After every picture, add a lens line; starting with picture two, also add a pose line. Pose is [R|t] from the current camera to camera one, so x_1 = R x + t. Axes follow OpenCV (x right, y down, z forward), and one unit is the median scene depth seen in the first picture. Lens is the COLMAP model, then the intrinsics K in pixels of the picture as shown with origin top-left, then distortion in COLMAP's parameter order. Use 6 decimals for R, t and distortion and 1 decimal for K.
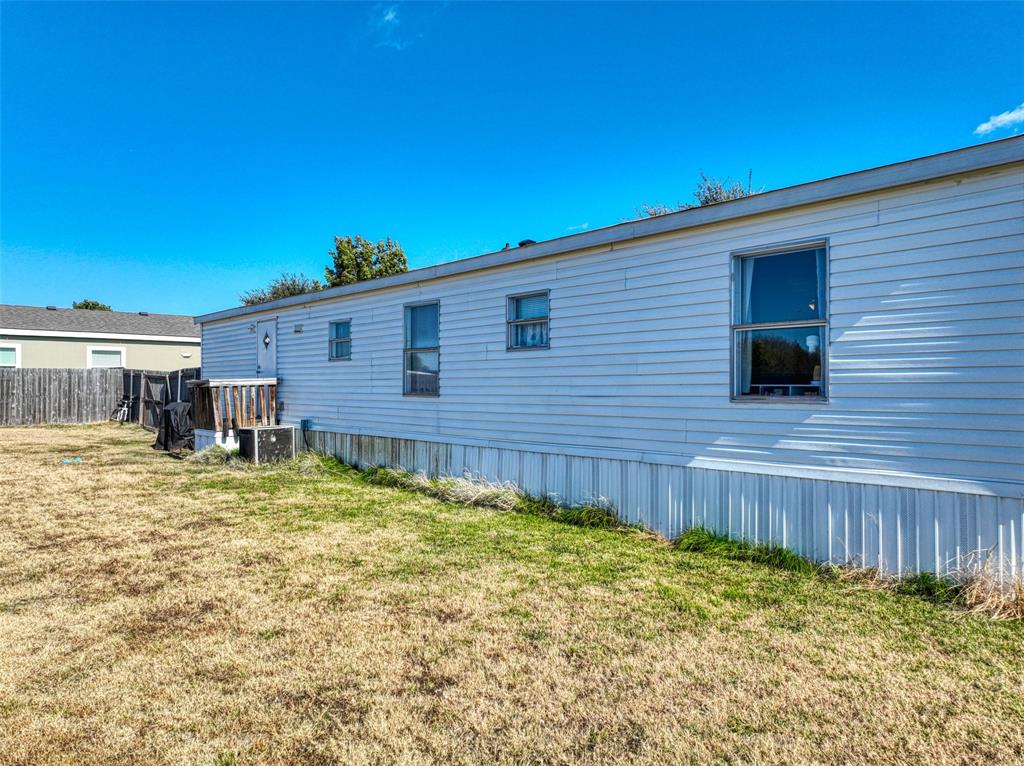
lens RADIAL K [[714.3, 0, 512.0], [0, 714.3, 383.0], [0, 0, 1]] dist [0.001008, 0.000693]
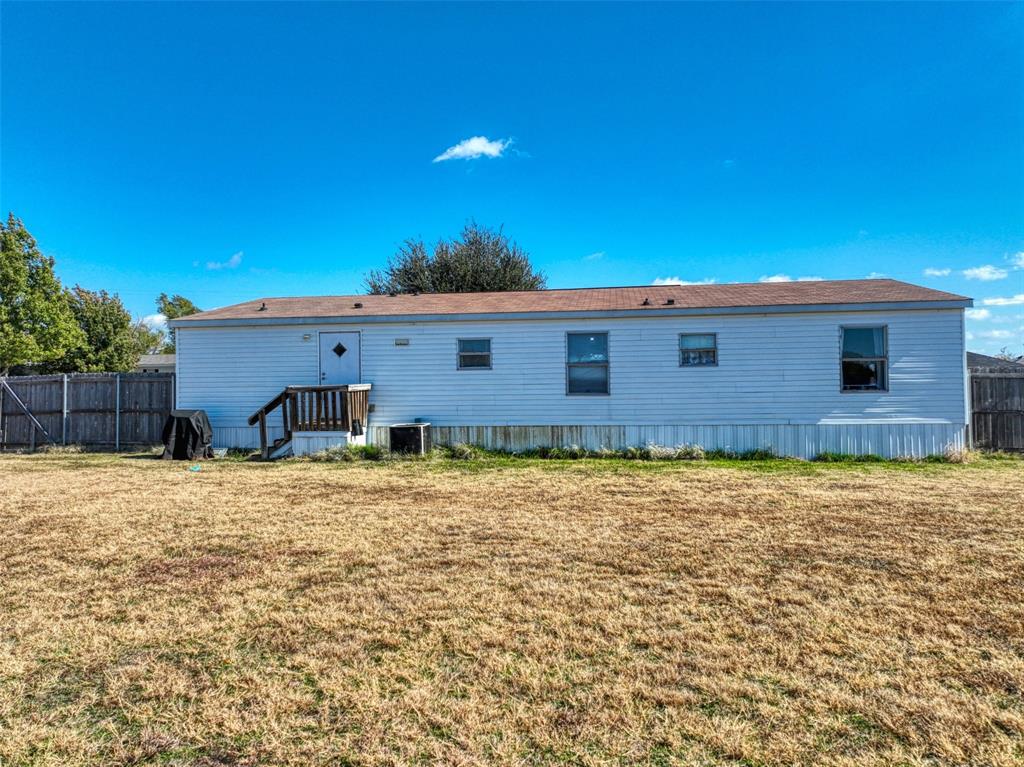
lens RADIAL K [[714.3, 0, 512.0], [0, 714.3, 383.5], [0, 0, 1]] dist [0.001008, 0.000693]
pose [[0.773594, -0.005735, 0.633656, -1.461231], [0.008342, 0.999965, -0.001133, -0.006870], [-0.633627, 0.006162, 0.773614, -0.048701]]
